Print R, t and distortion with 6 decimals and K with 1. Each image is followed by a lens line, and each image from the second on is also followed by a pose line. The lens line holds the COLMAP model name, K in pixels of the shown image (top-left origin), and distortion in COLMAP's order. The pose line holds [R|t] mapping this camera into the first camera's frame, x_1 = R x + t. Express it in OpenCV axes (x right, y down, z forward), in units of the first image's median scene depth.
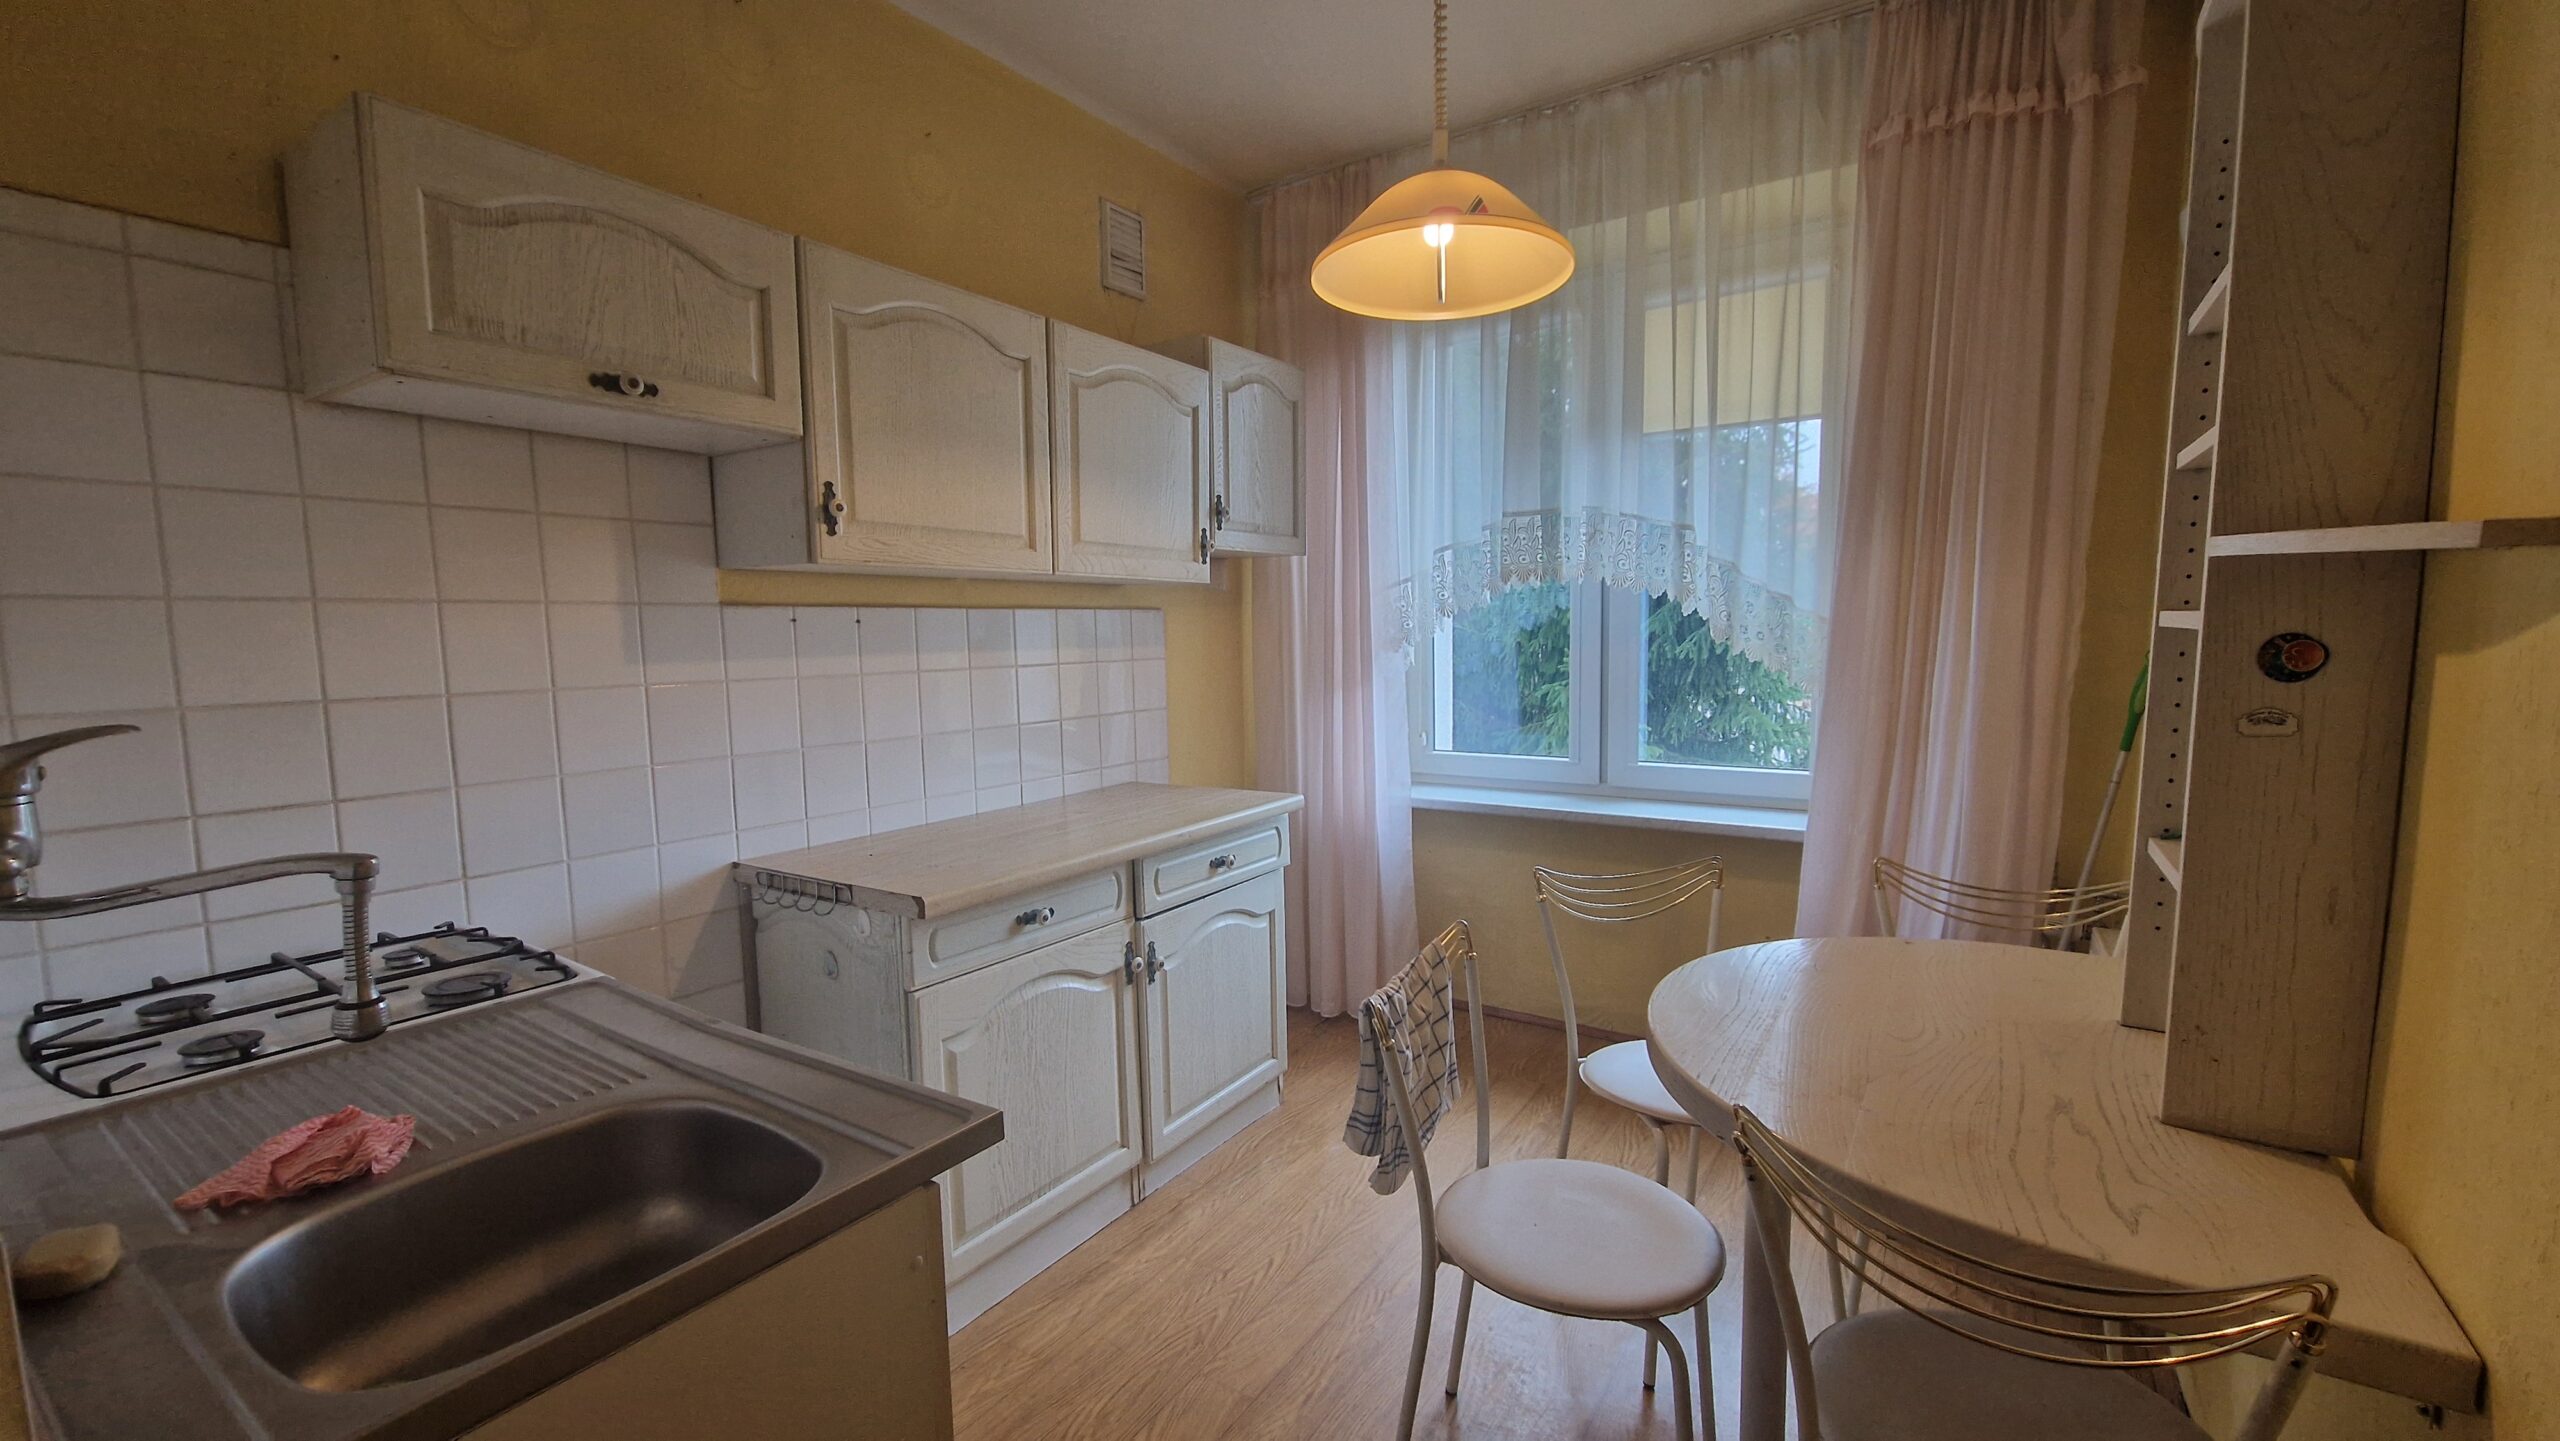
lens RADIAL K [[1040.9, 0, 1268.3], [0, 1040.9, 735.3], [0, 0, 1]] dist [0.009562, -0.005488]
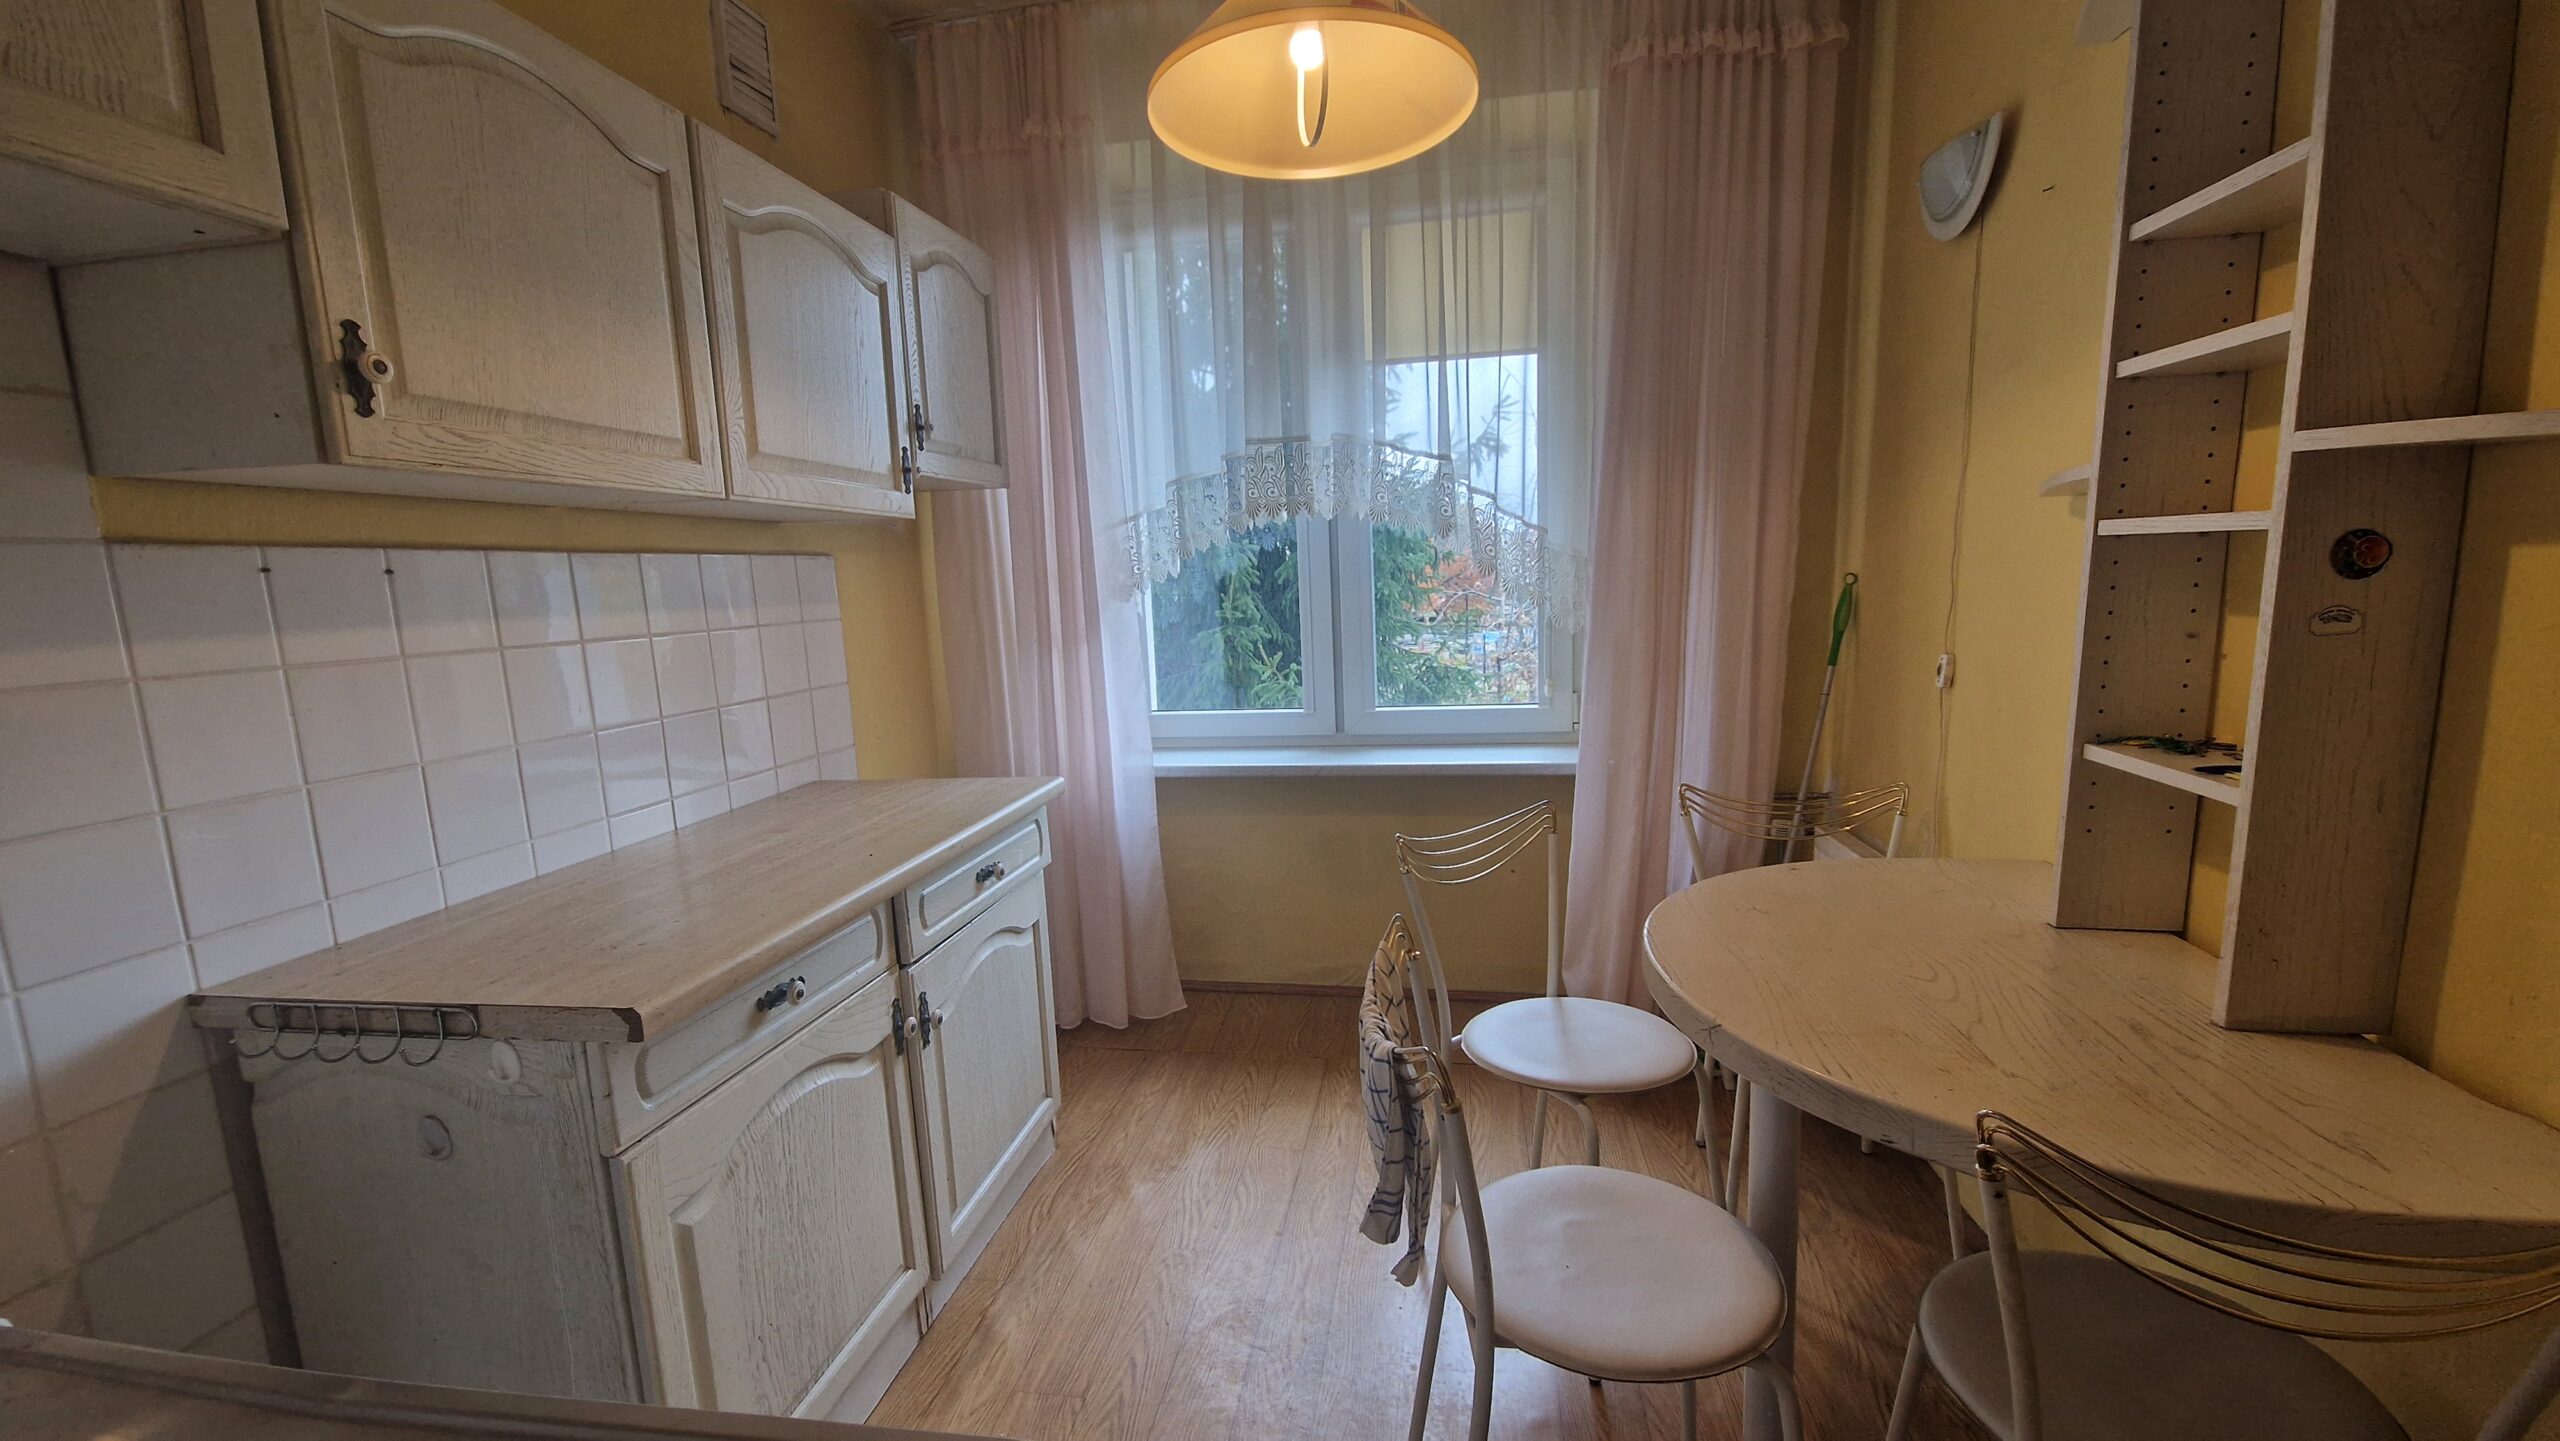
lens RADIAL K [[1040.9, 0, 1268.3], [0, 1040.9, 735.3], [0, 0, 1]] dist [0.009562, -0.005488]
pose [[0.915005, -0.082341, 0.394951, -0.171798], [0.066459, 0.996340, 0.053753, -0.011052], [-0.397932, -0.022936, 0.917128, 0.223319]]
